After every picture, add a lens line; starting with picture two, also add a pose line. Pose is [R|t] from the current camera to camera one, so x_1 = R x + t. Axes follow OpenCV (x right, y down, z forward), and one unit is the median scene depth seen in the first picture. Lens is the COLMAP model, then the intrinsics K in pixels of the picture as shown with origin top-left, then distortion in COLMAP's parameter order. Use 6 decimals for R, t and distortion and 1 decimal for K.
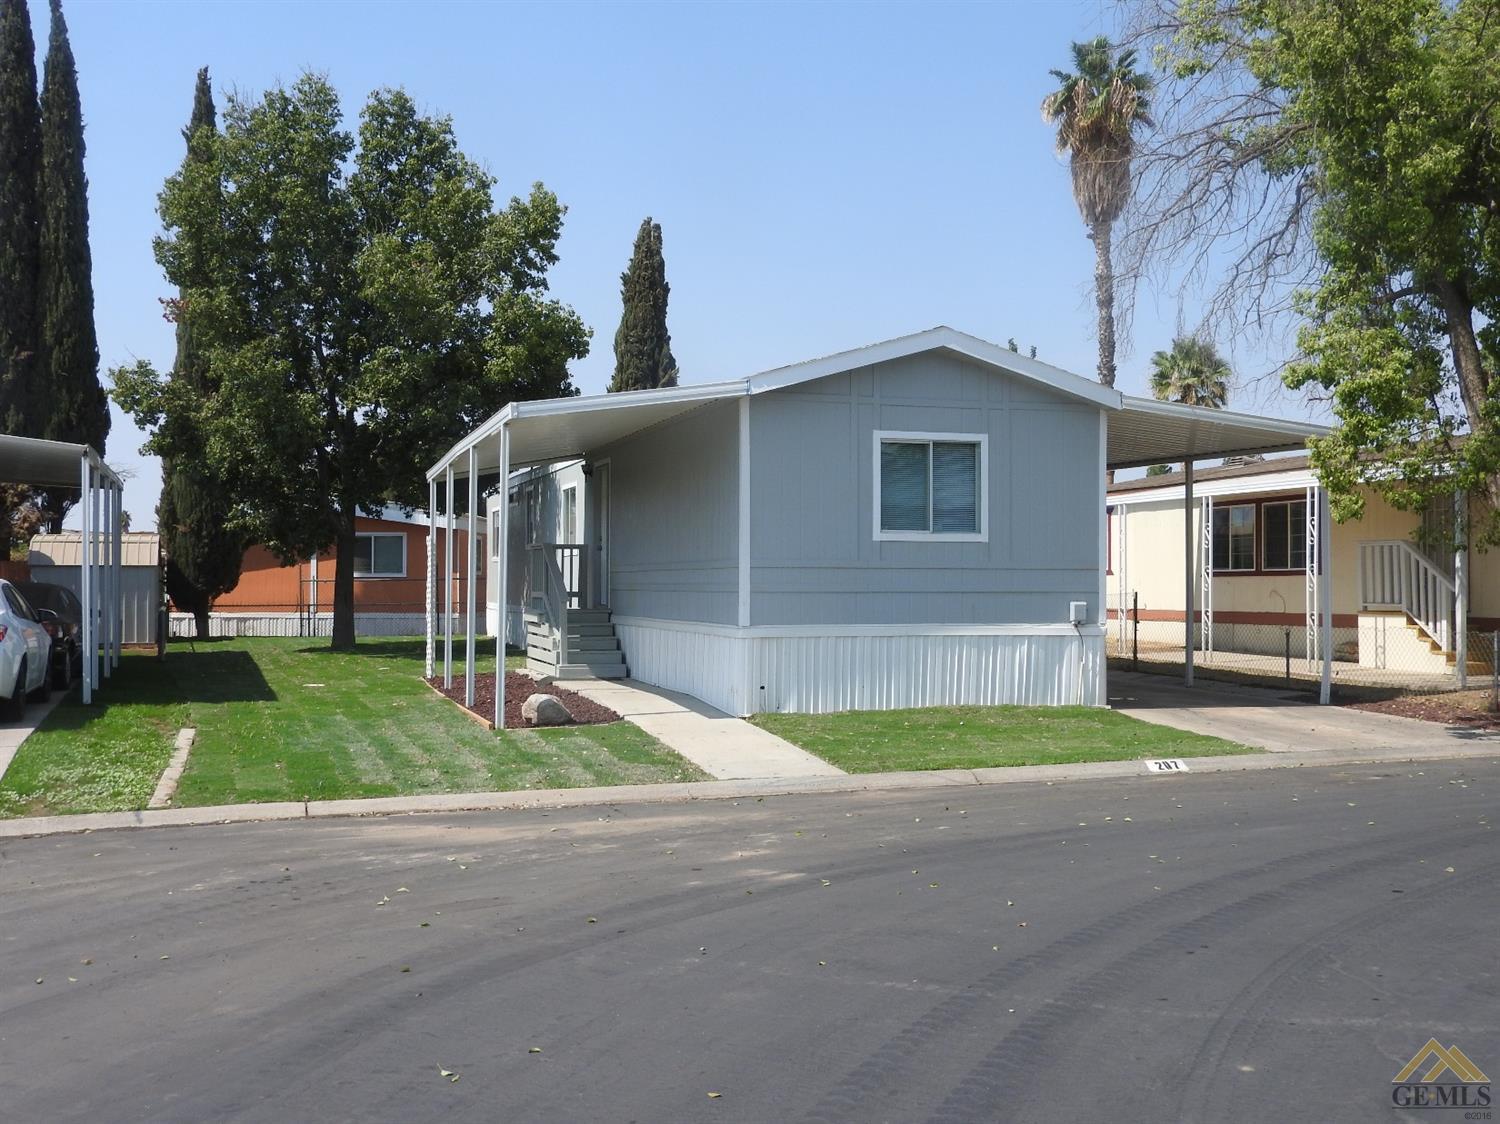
lens RADIAL K [[1568.9, 0, 750.0], [0, 1568.9, 562.0], [0, 0, 1]] dist [0.000103, 0.037754]
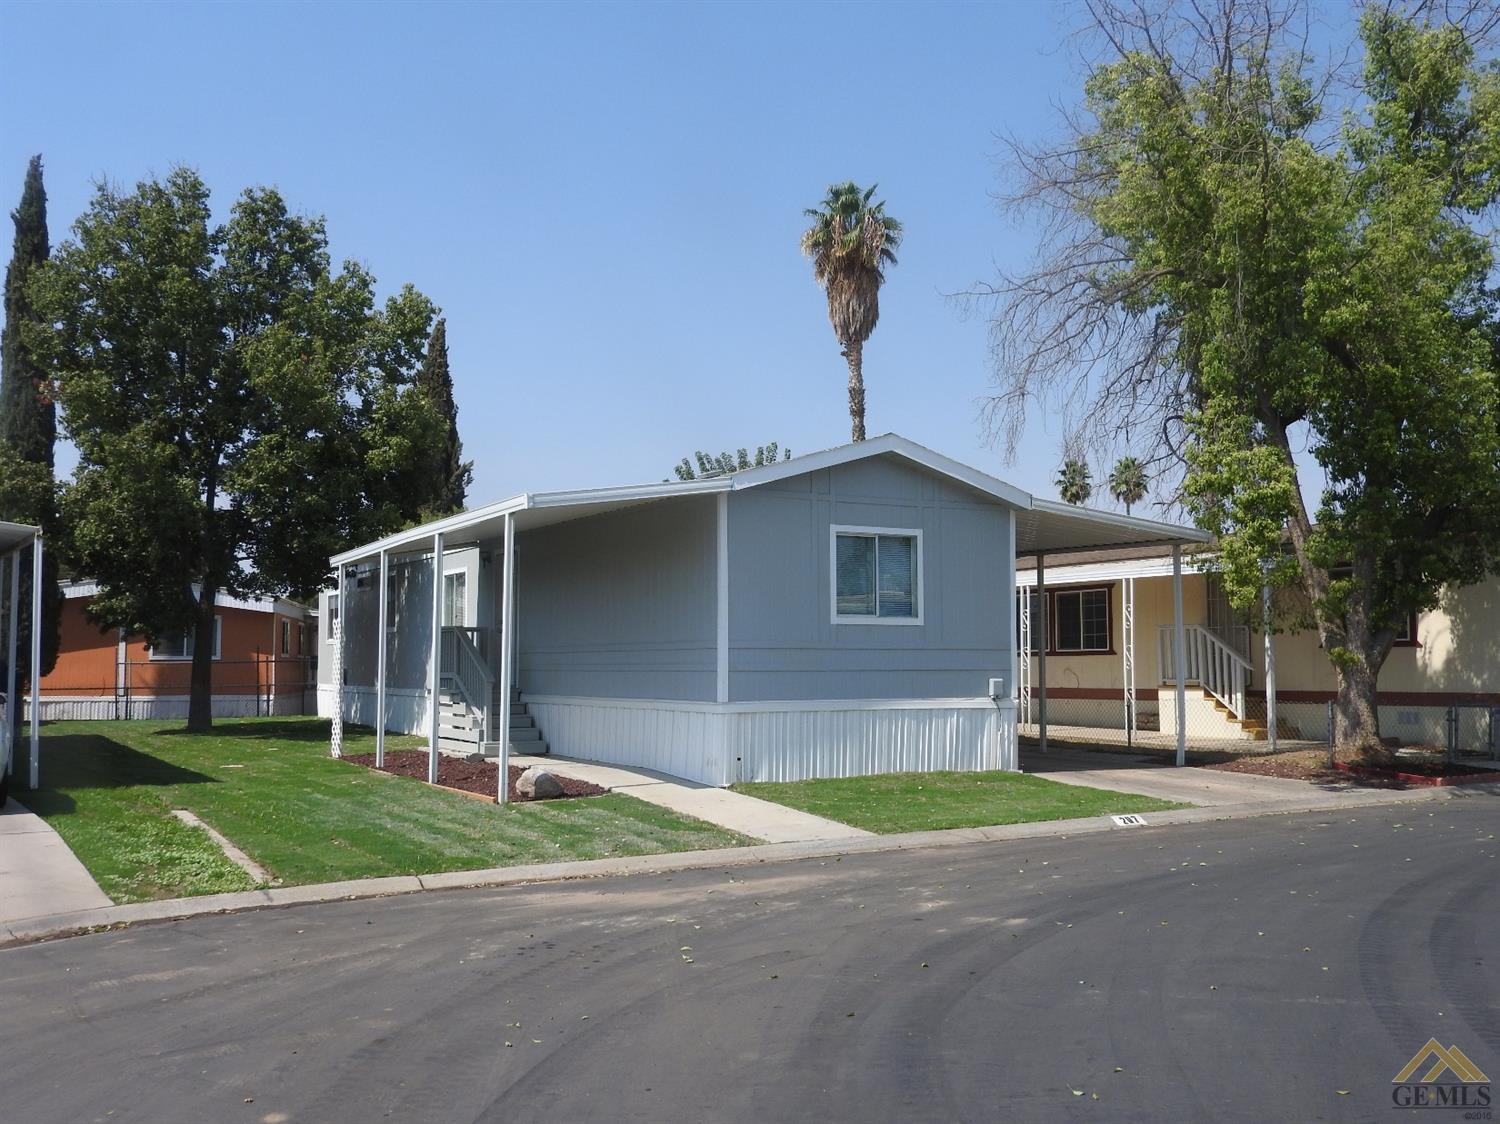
lens RADIAL K [[1467.1, 0, 750.0], [0, 1467.1, 562.0], [0, 0, 1]] dist [-0.001731, -0.011575]
pose [[0.977146, 0.010967, 0.212287, -0.149291], [0.001098, 0.998395, -0.056628, 0.001018], [-0.212567, 0.055567, 0.975565, 0.000986]]
